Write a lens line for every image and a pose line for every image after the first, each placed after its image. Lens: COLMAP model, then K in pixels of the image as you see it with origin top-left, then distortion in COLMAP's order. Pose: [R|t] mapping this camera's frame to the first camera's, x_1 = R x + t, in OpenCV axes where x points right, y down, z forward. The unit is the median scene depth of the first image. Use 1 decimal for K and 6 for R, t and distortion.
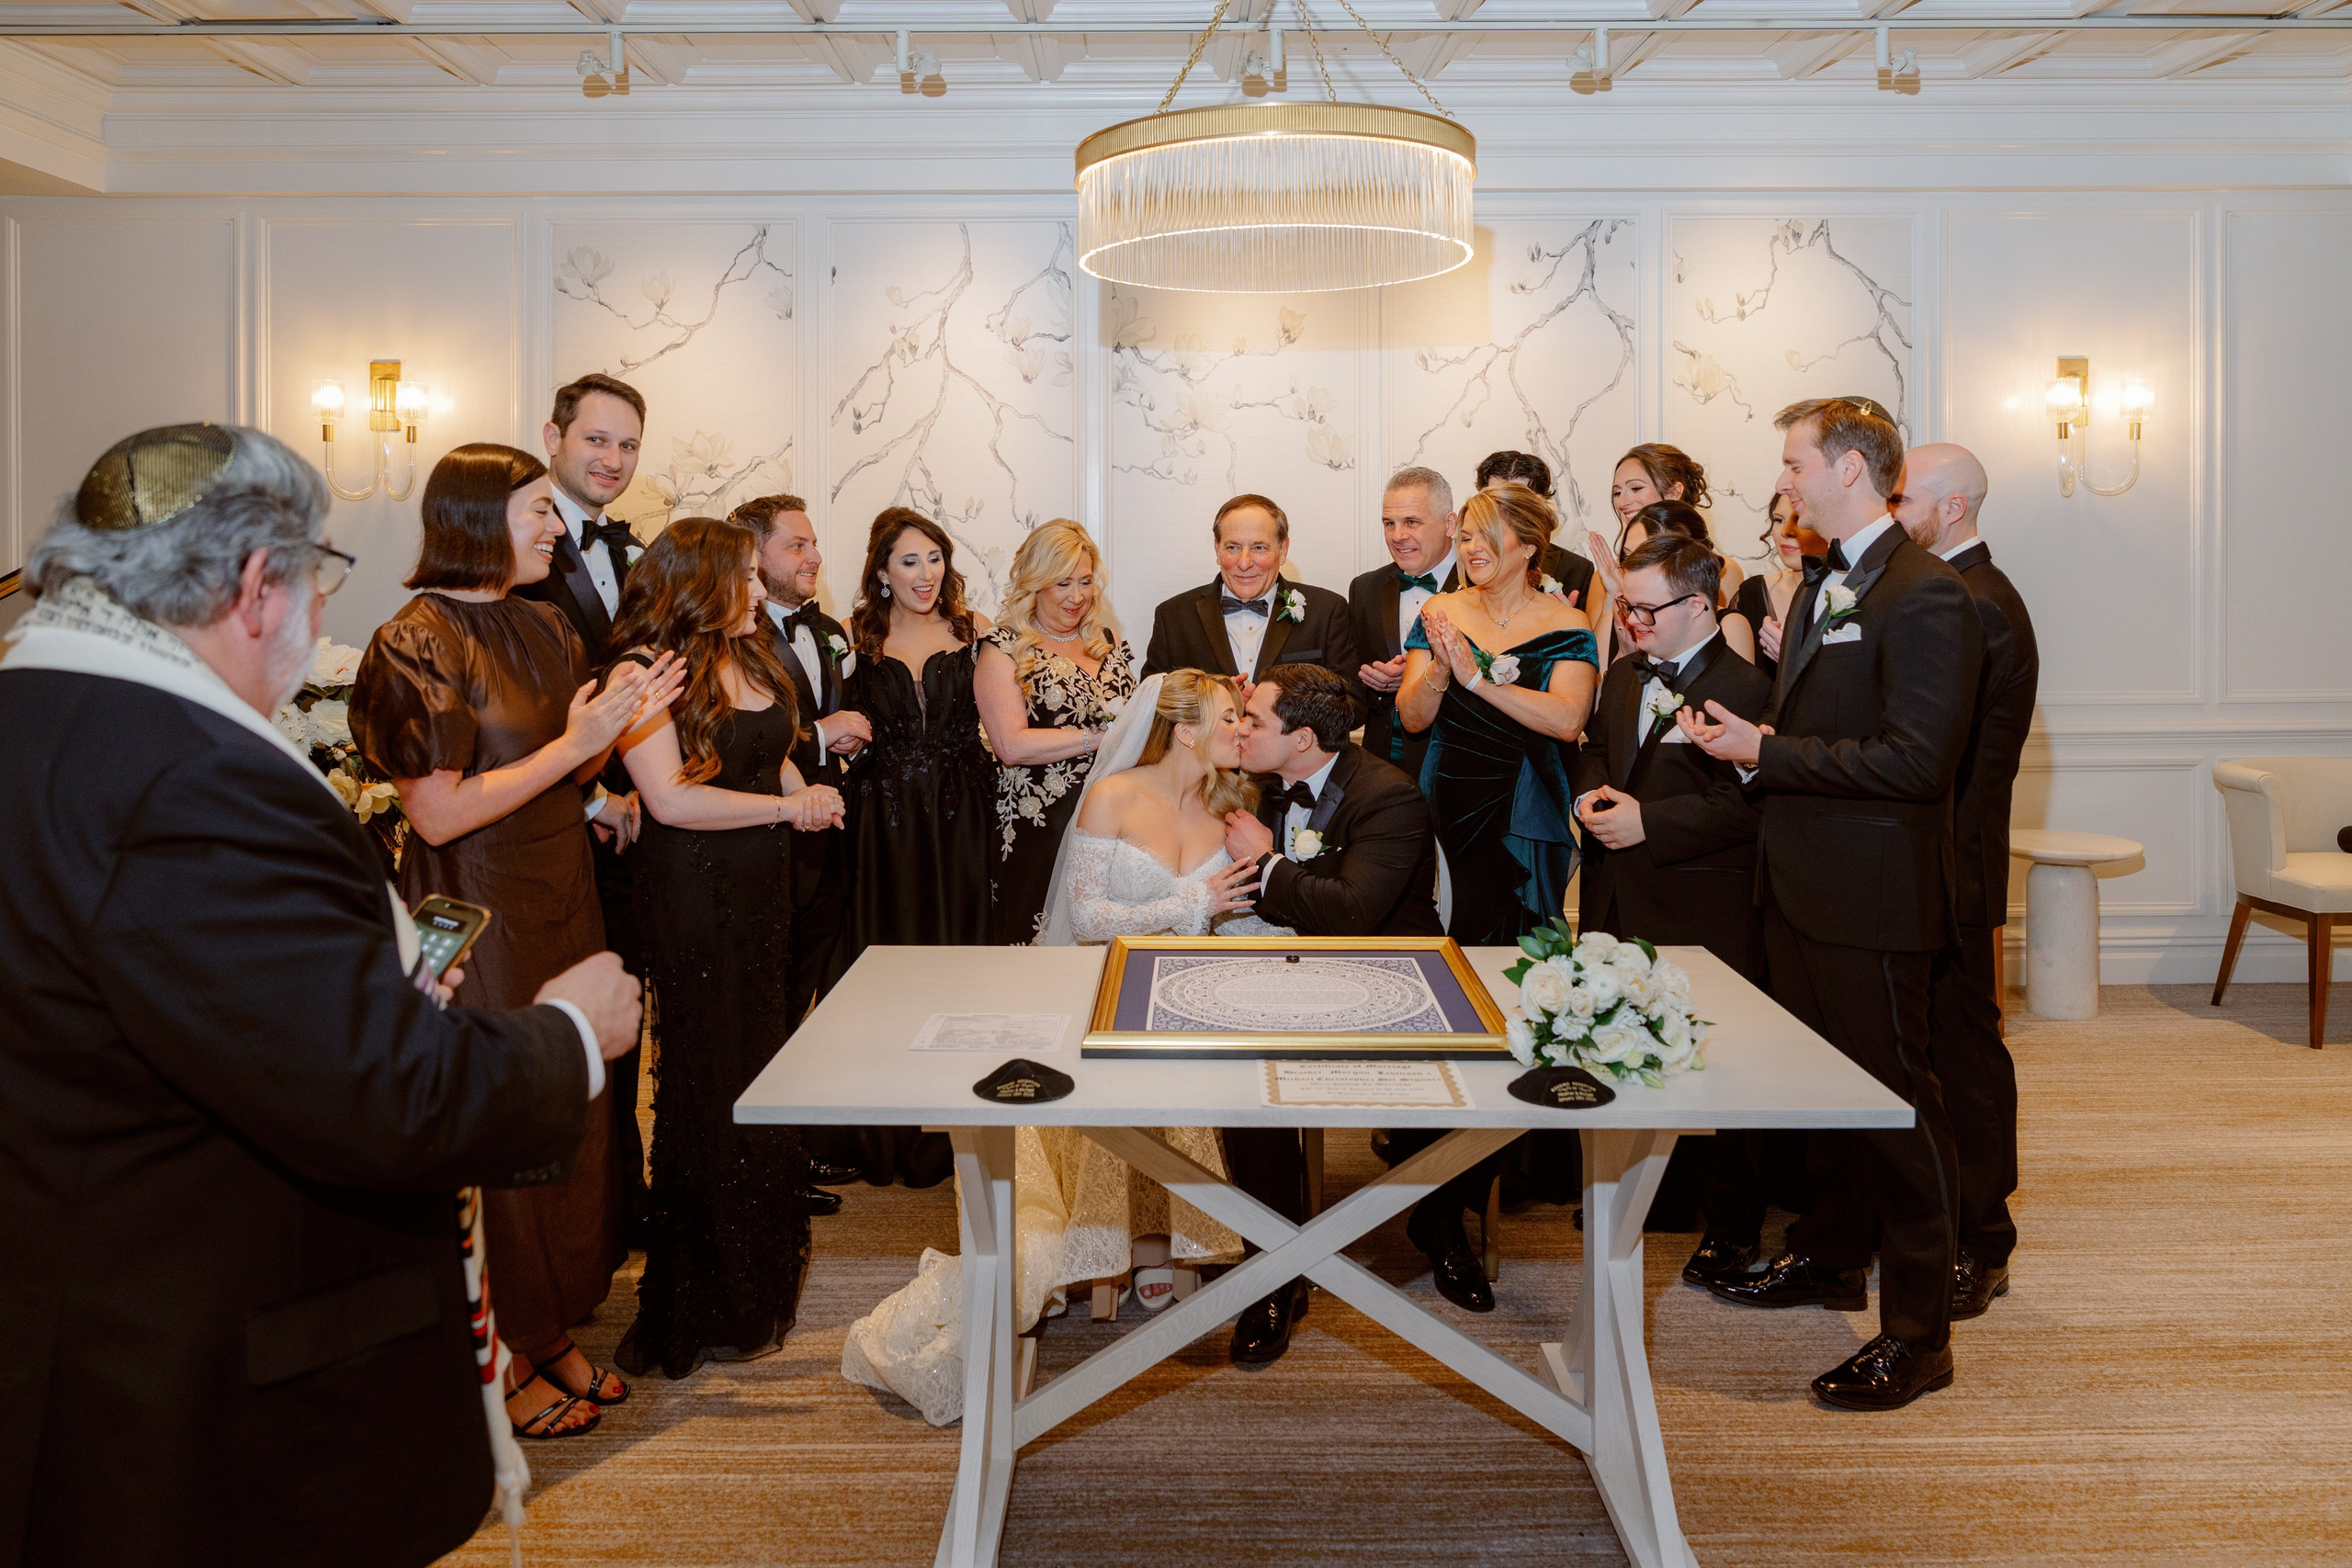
lens RADIAL K [[1651.5, 0, 1160.2], [0, 1651.5, 581.5], [0, 0, 1]] dist [-0.006567, 0.006013]
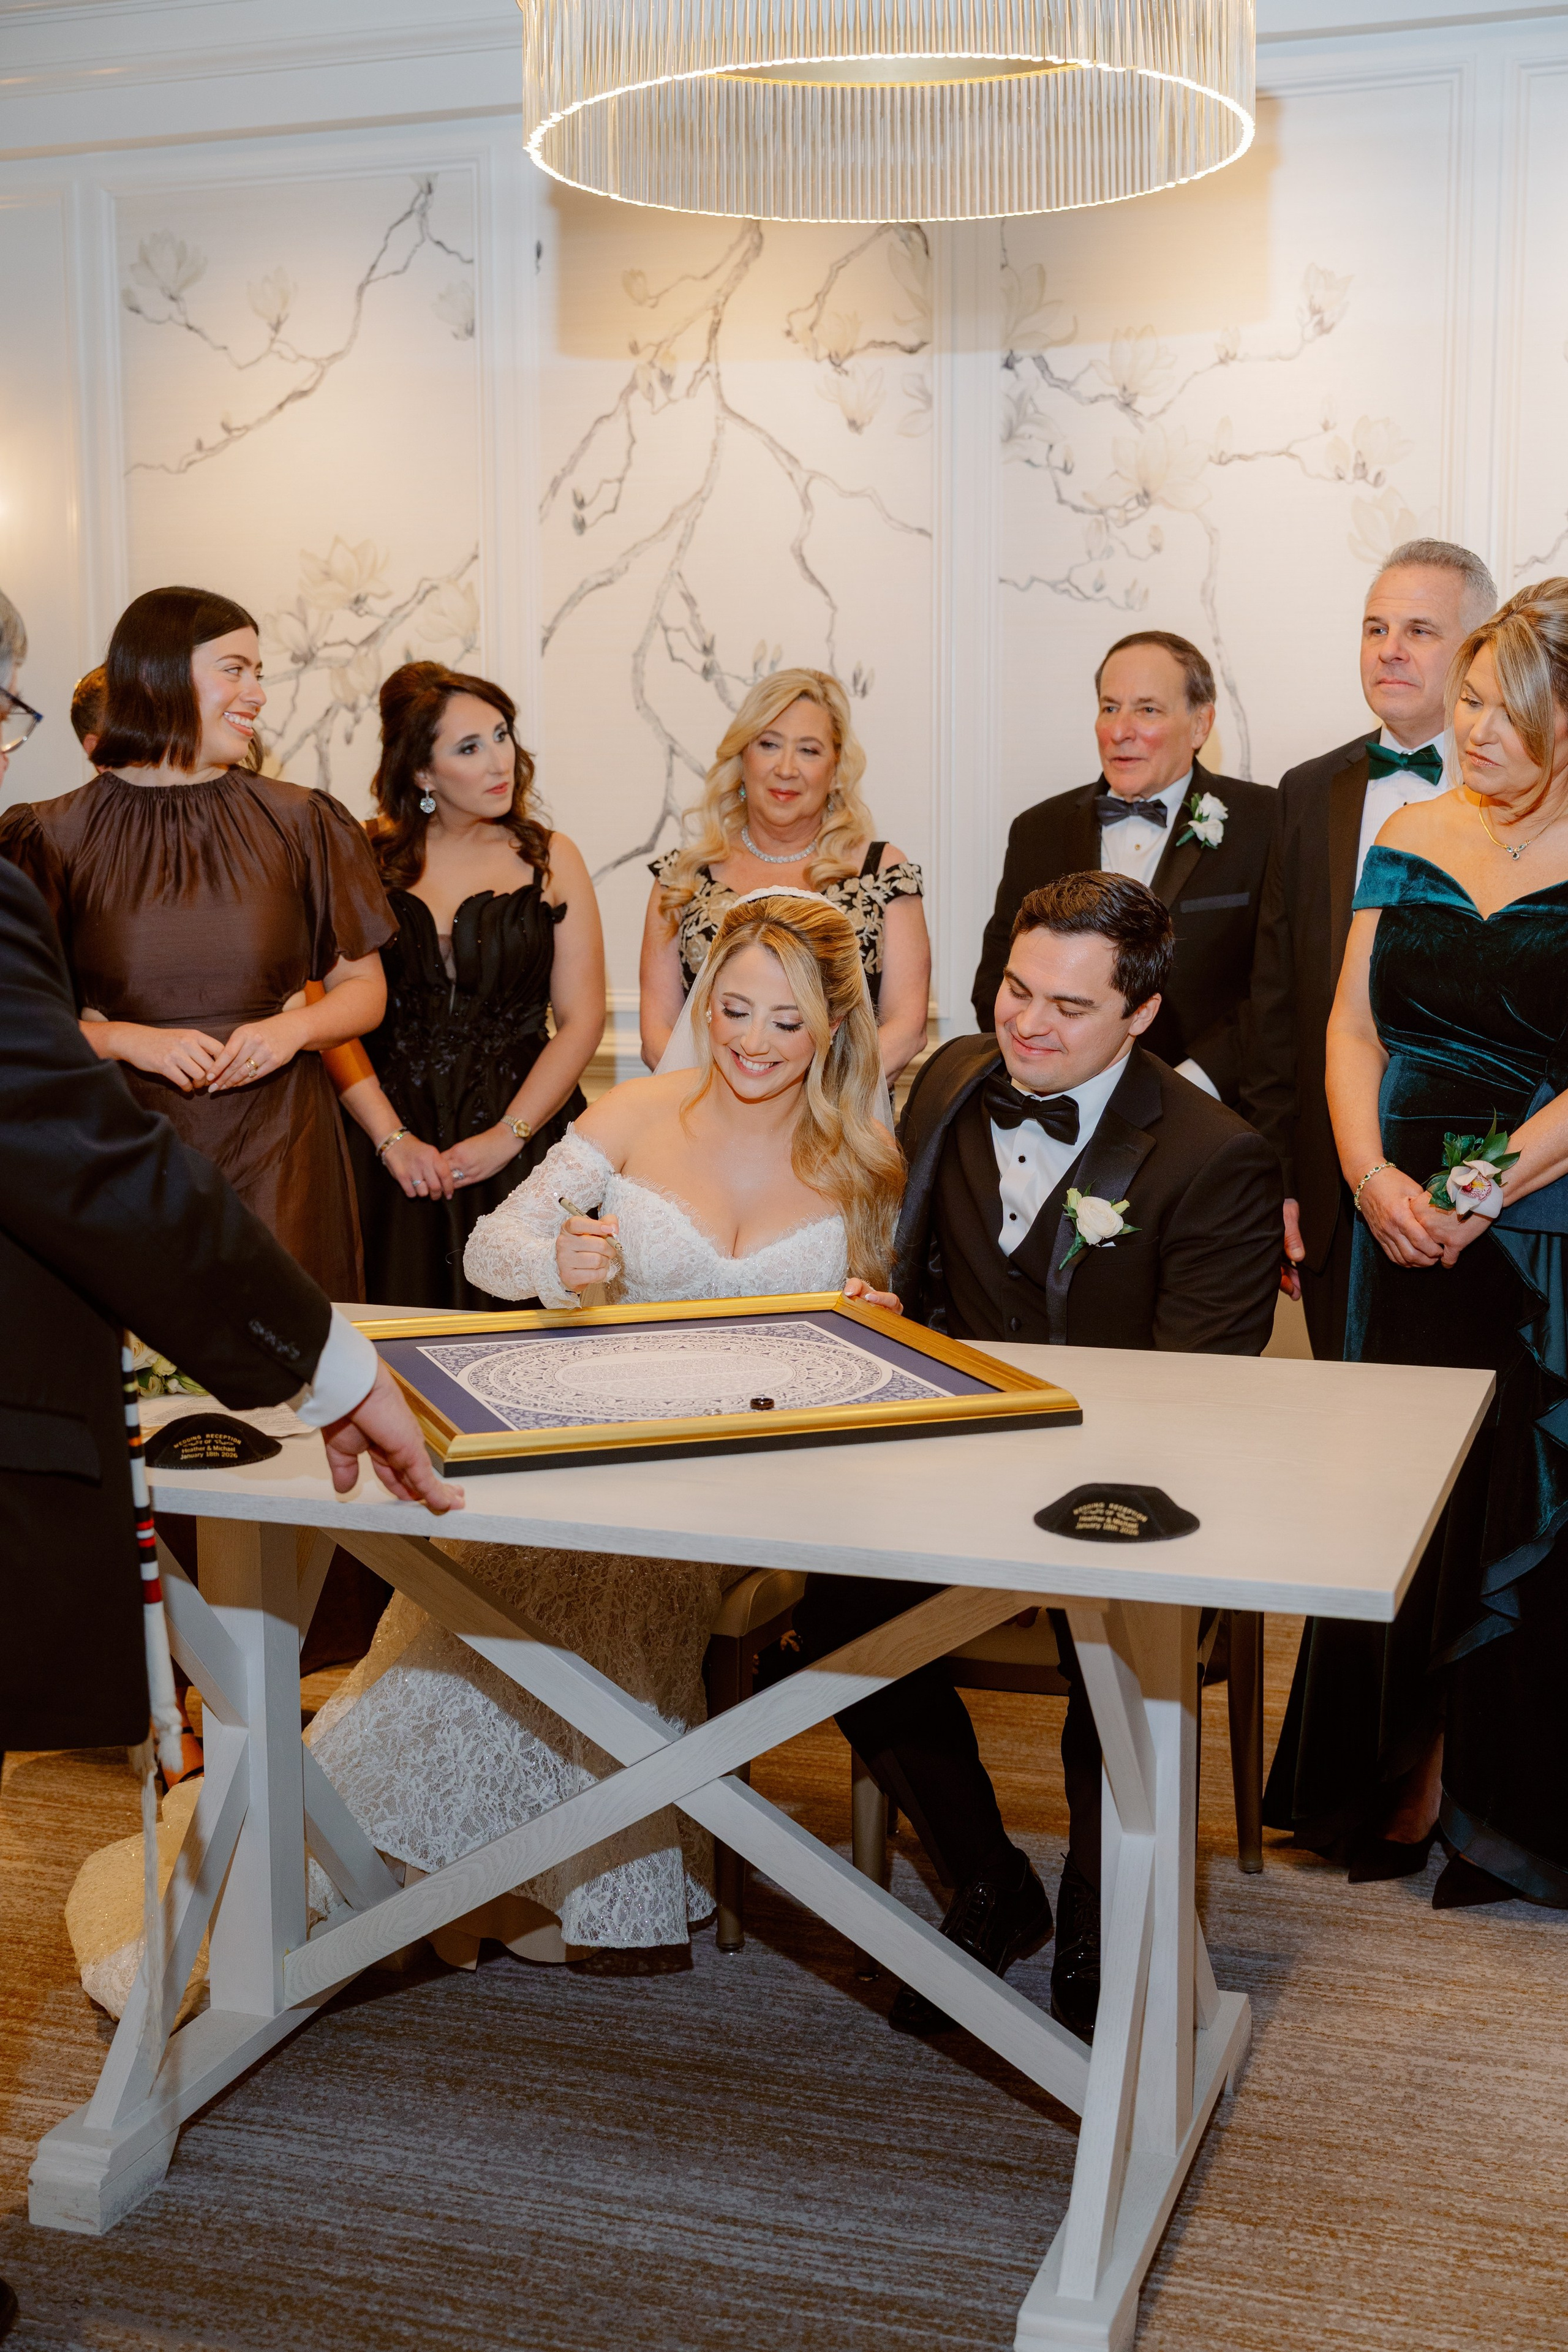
lens RADIAL K [[2824.1, 0, 787.1], [0, 2824.1, 1190.4], [0, 0, 1]] dist [0.022891, -0.027633]
pose [[0.943207, 0.044755, -0.329177, 0.288097], [-0.004115, 0.992382, 0.123133, 0.023143], [0.332180, -0.114786, 0.936205, 0.067420]]
